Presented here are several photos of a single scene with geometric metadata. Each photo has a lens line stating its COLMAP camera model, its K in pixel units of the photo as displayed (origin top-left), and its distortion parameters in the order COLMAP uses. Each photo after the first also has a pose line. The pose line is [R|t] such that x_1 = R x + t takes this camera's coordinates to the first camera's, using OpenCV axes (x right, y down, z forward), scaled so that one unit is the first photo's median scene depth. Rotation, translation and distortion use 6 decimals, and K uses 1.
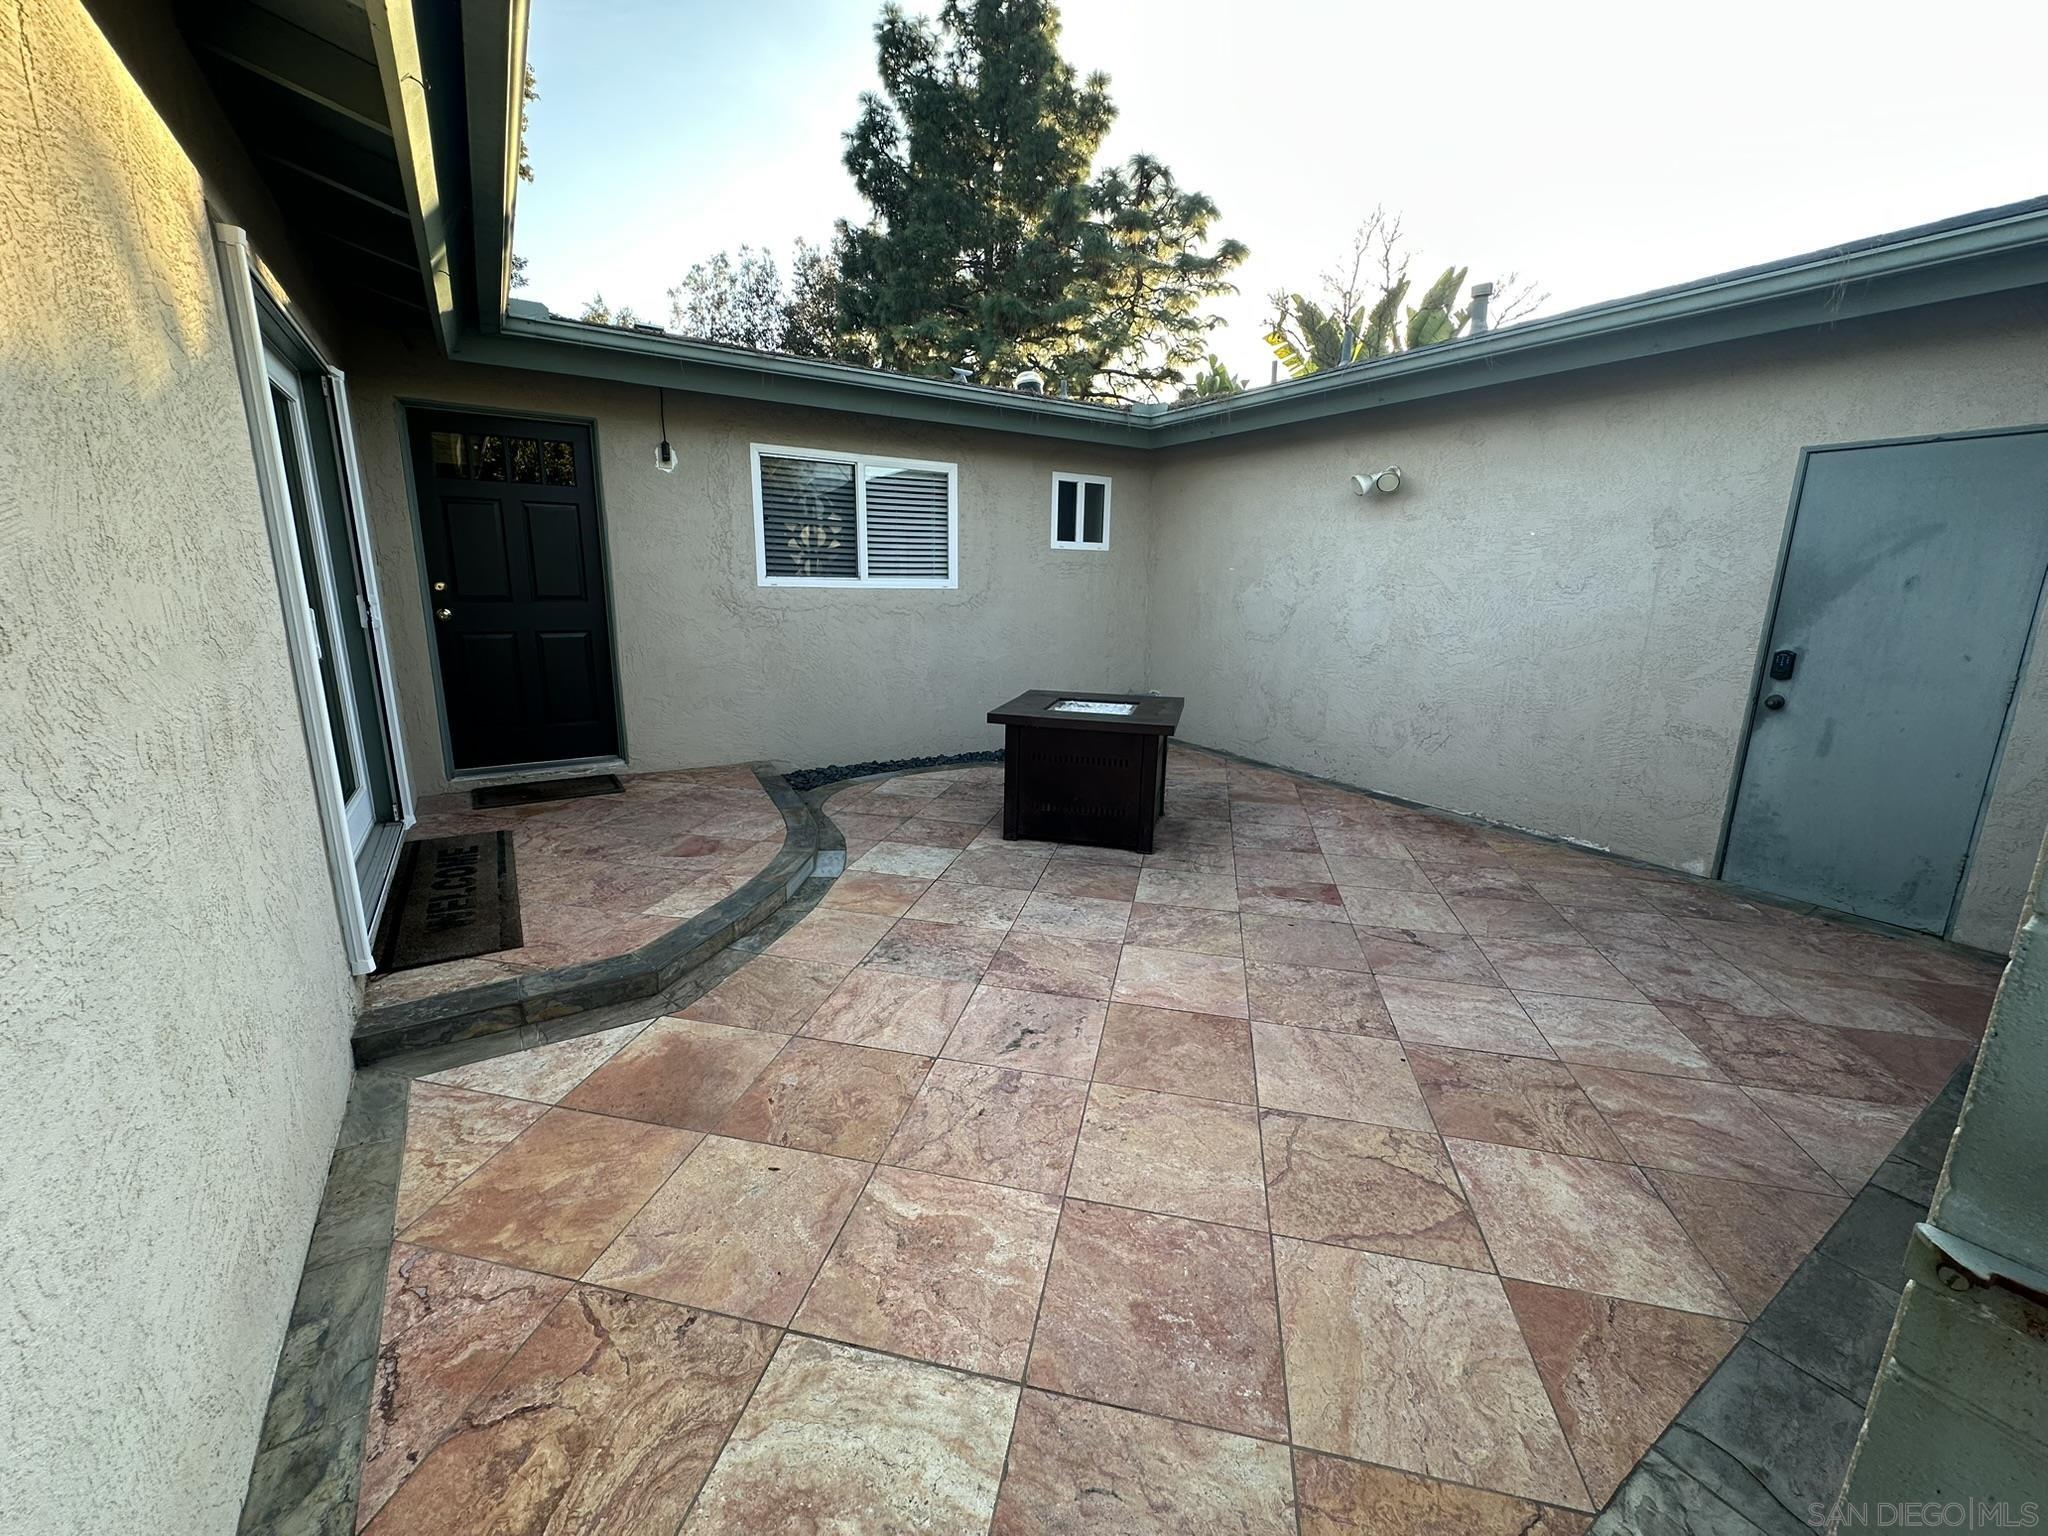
lens RADIAL K [[813.4, 0, 1021.2], [0, 813.4, 766.3], [0, 0, 1]] dist [0.000135, 0.000048]
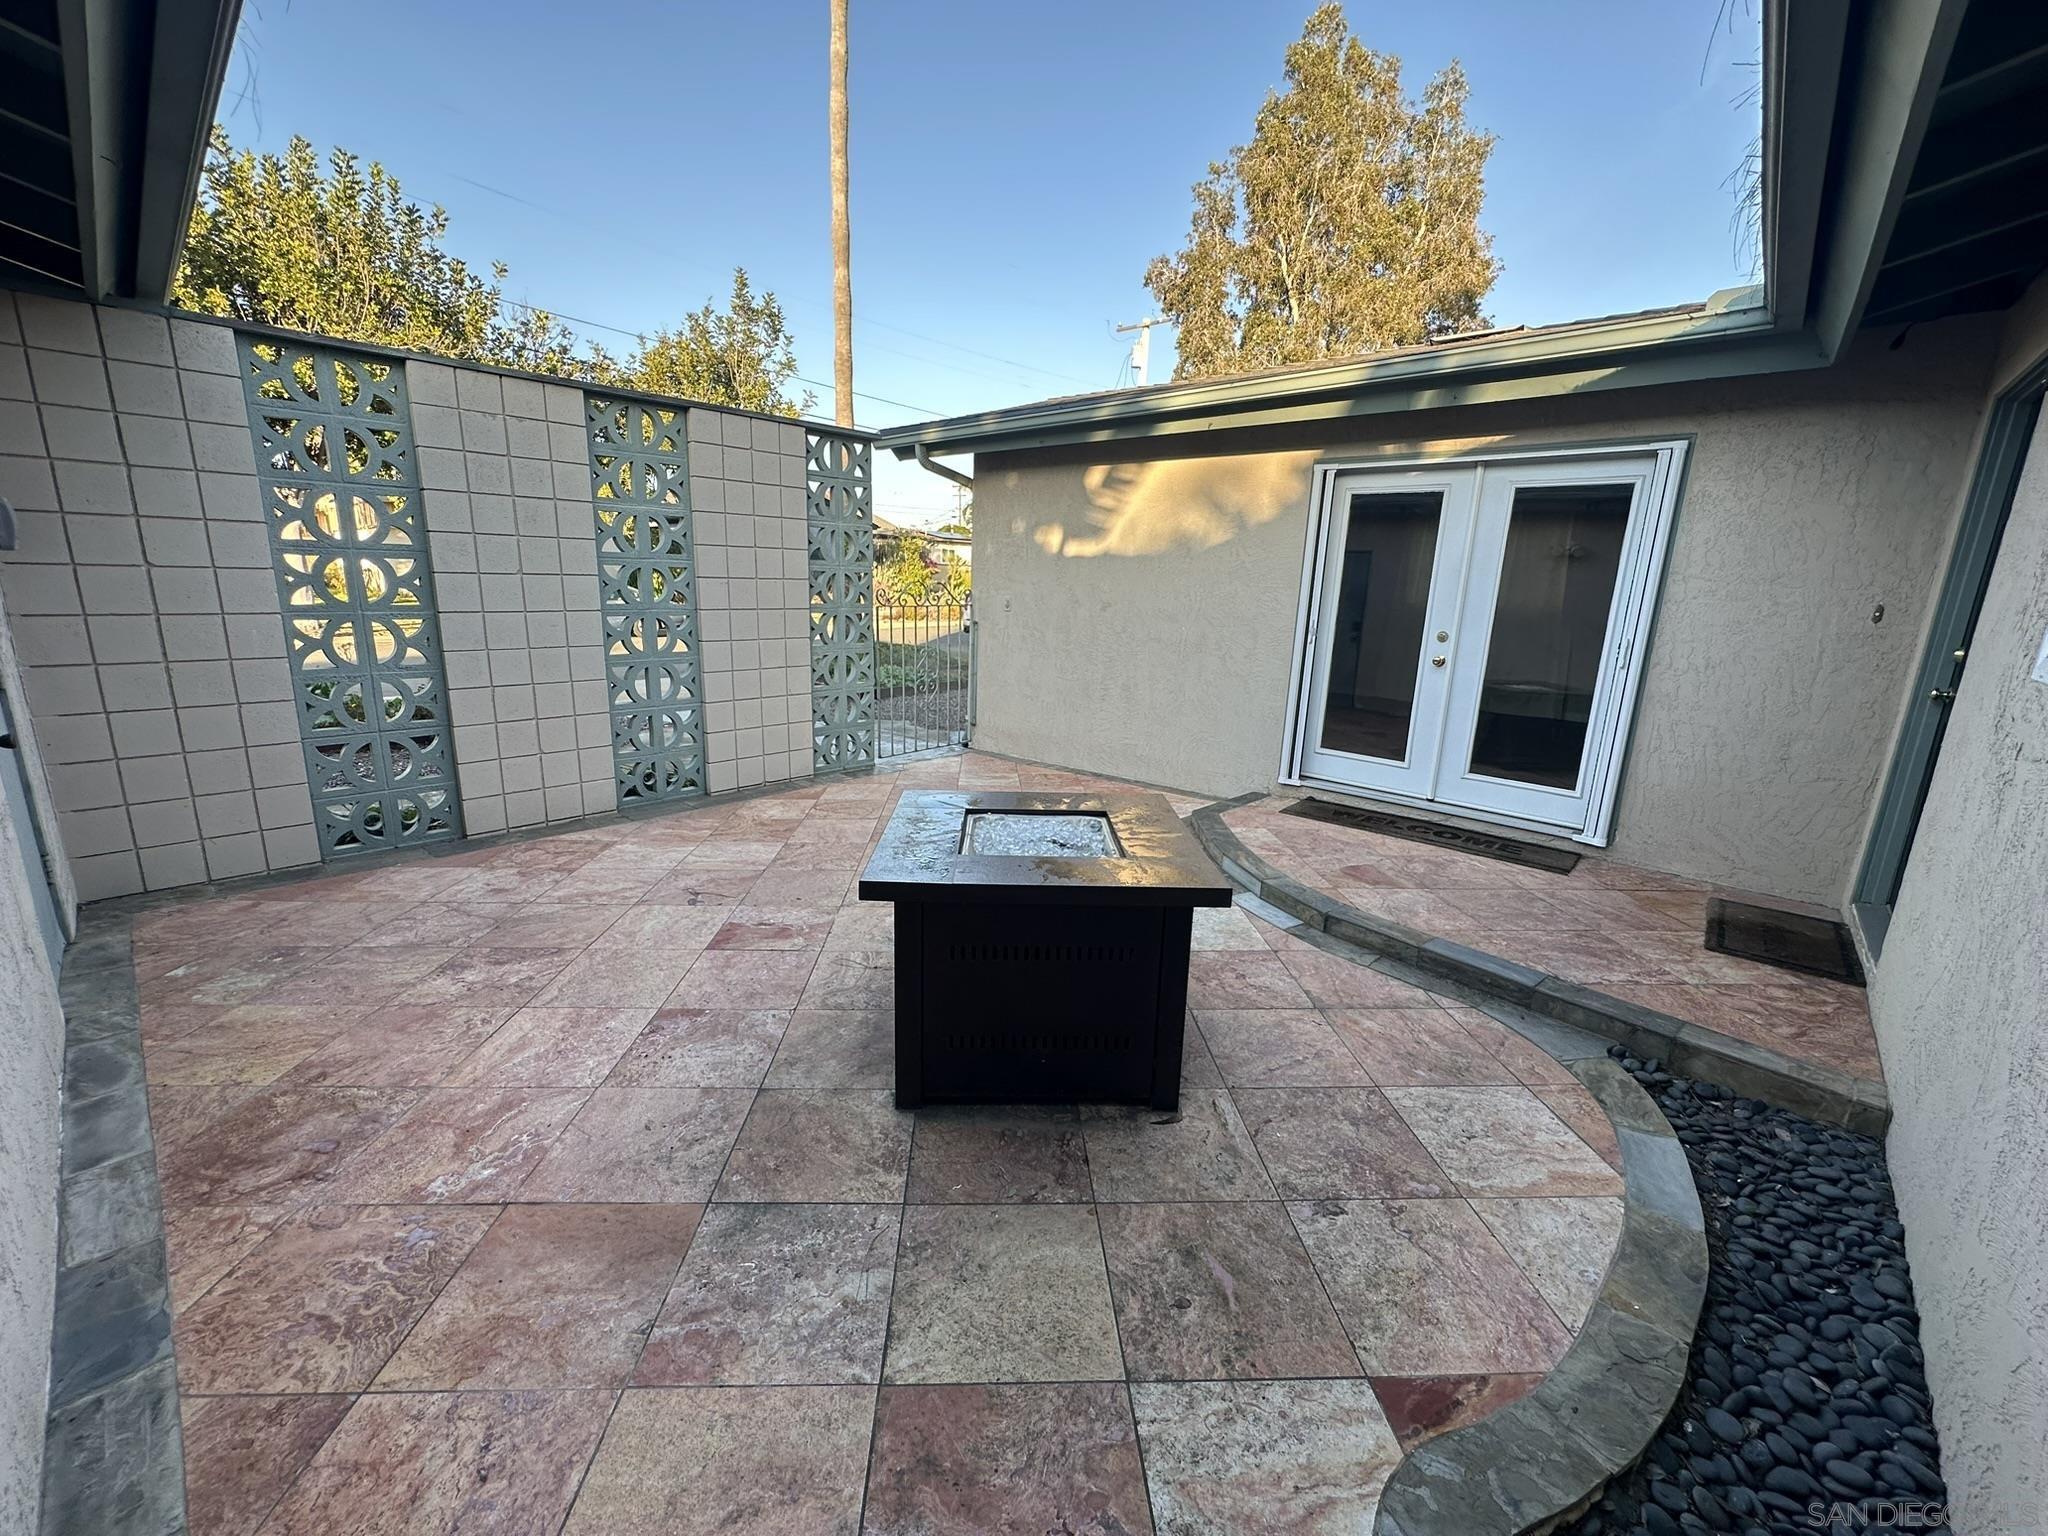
lens RADIAL K [[813.4, 0, 1022.4], [0, 813.4, 767.8], [0, 0, 1]] dist [0.000135, 0.000048]
pose [[-0.963739, 0.014624, -0.266447, 0.325813], [-0.104475, 0.898111, 0.427180, -0.461163], [0.245546, 0.439526, -0.864016, 1.920463]]
